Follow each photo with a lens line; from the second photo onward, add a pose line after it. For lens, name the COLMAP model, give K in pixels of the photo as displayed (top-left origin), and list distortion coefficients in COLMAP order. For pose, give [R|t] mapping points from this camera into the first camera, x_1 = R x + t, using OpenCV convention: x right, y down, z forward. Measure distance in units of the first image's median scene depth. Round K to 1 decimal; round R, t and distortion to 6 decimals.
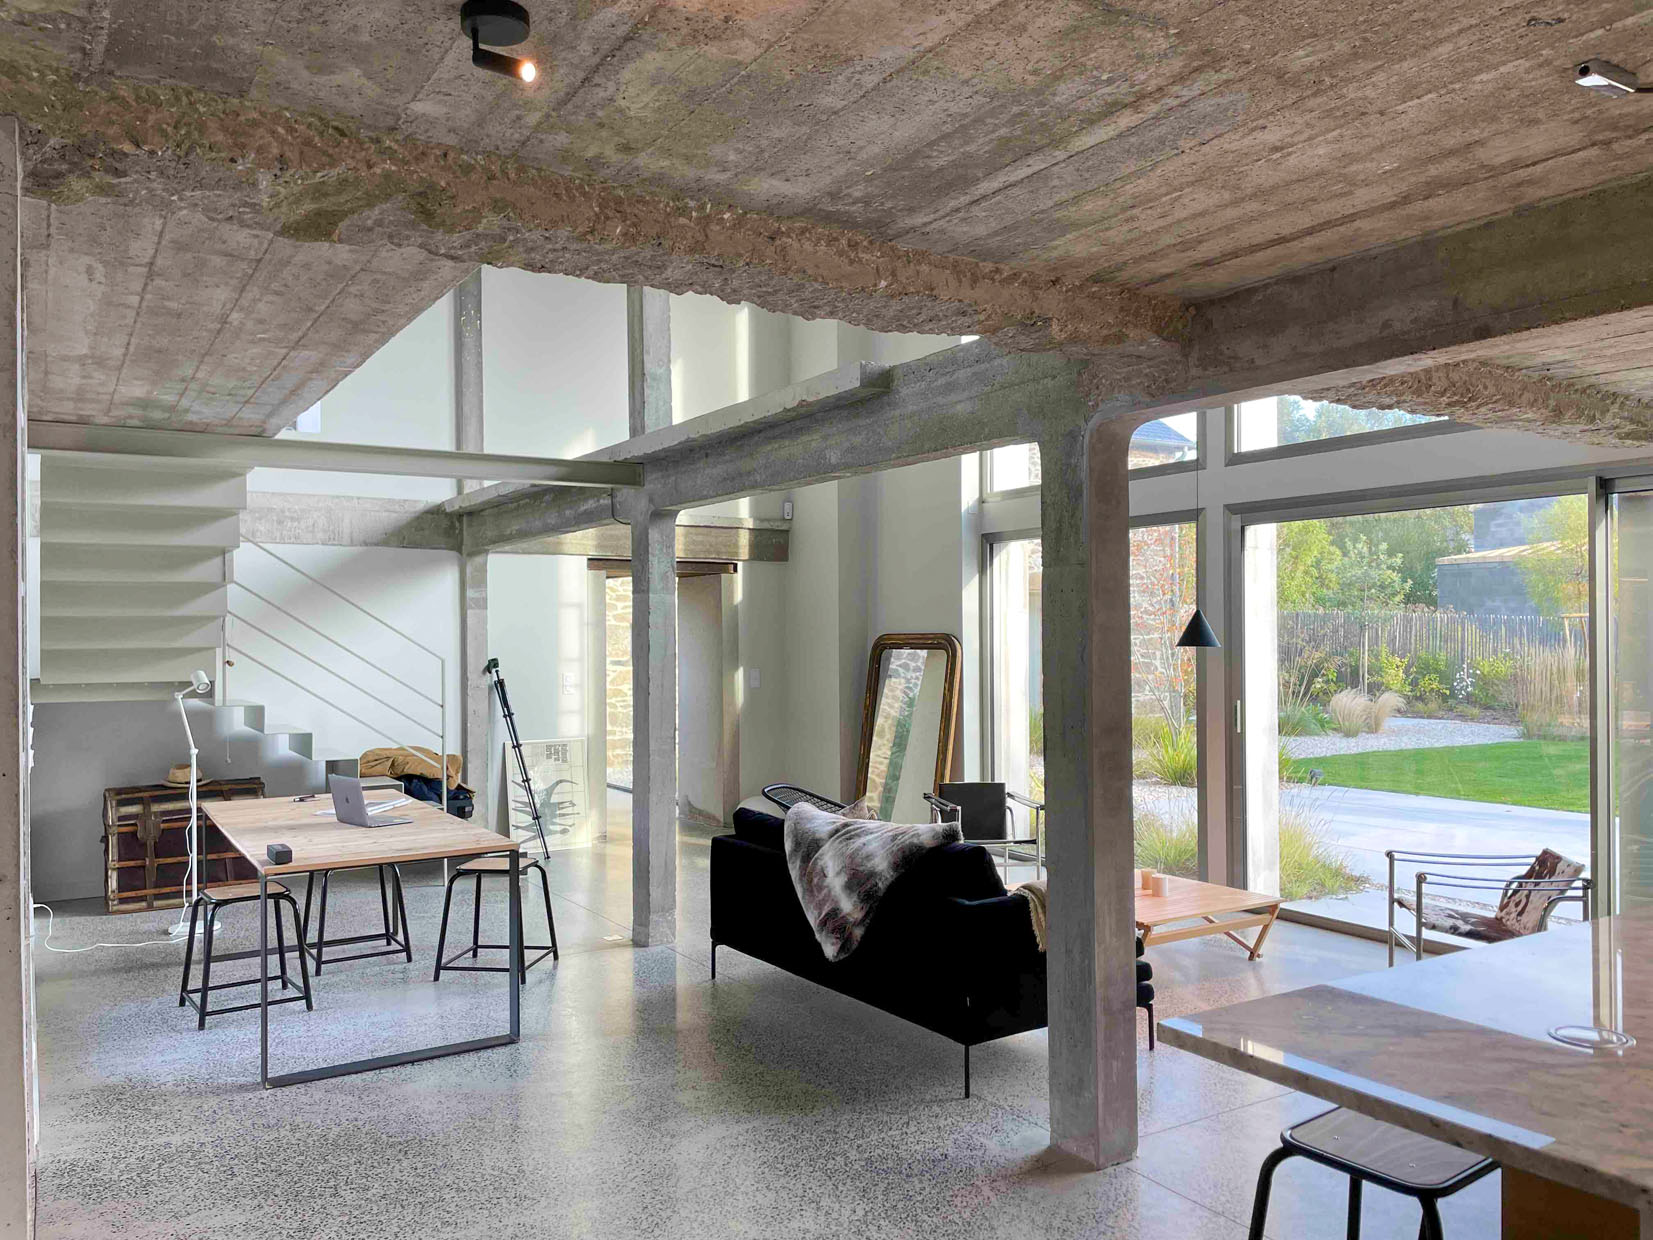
lens RADIAL K [[1256.0, 0, 826.4], [0, 1256.0, 624.6], [0, 0, 1]] dist [0.049756, 0.000776]
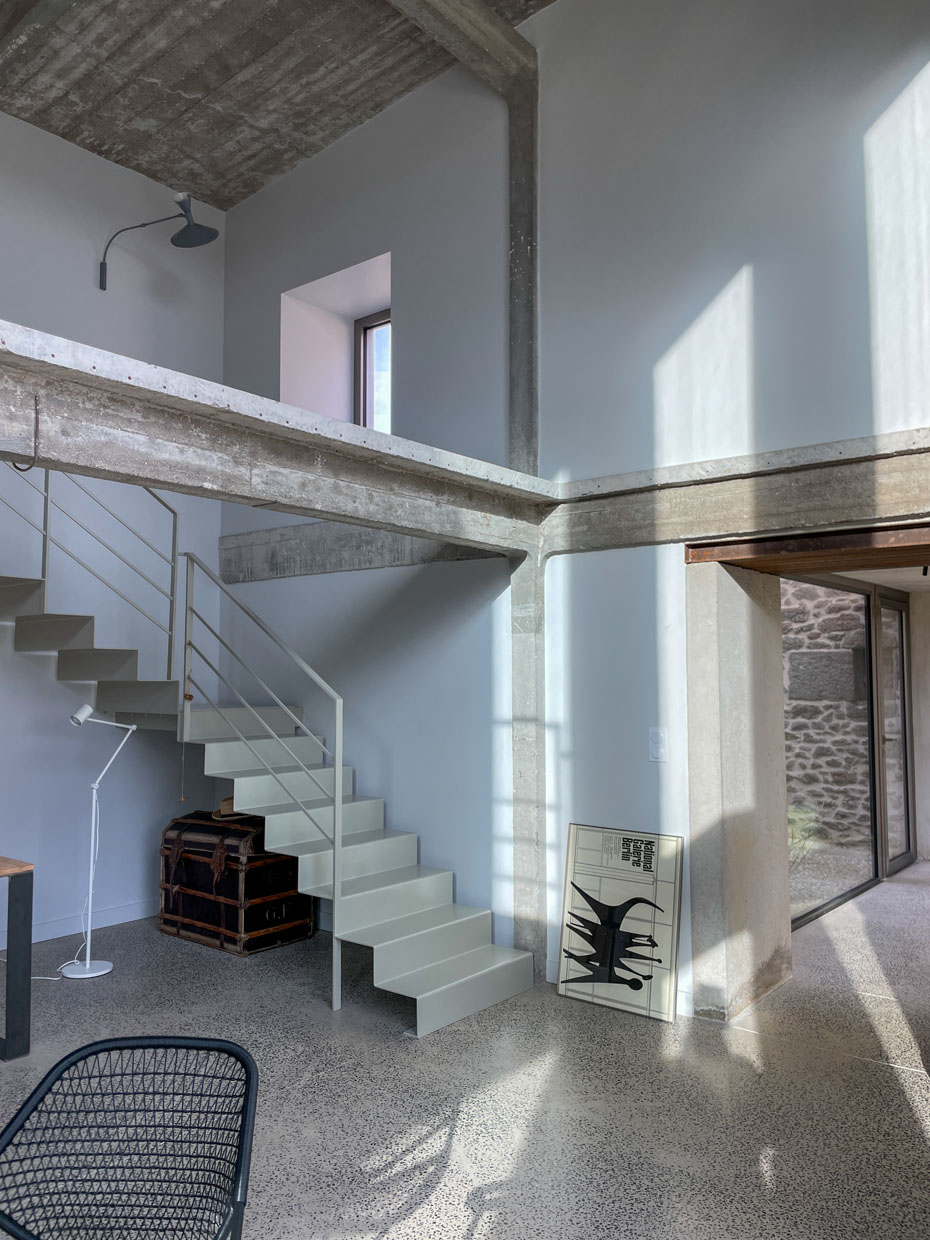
lens RADIAL K [[942.2, 0, 465.4], [0, 942.2, 616.9], [0, 0, 1]] dist [0.049756, 0.000776]
pose [[0.317088, -0.060287, -0.946478, 0.222338], [0.001883, 0.998016, -0.062939, 0.012252], [0.948394, 0.018175, 0.316572, 0.768563]]
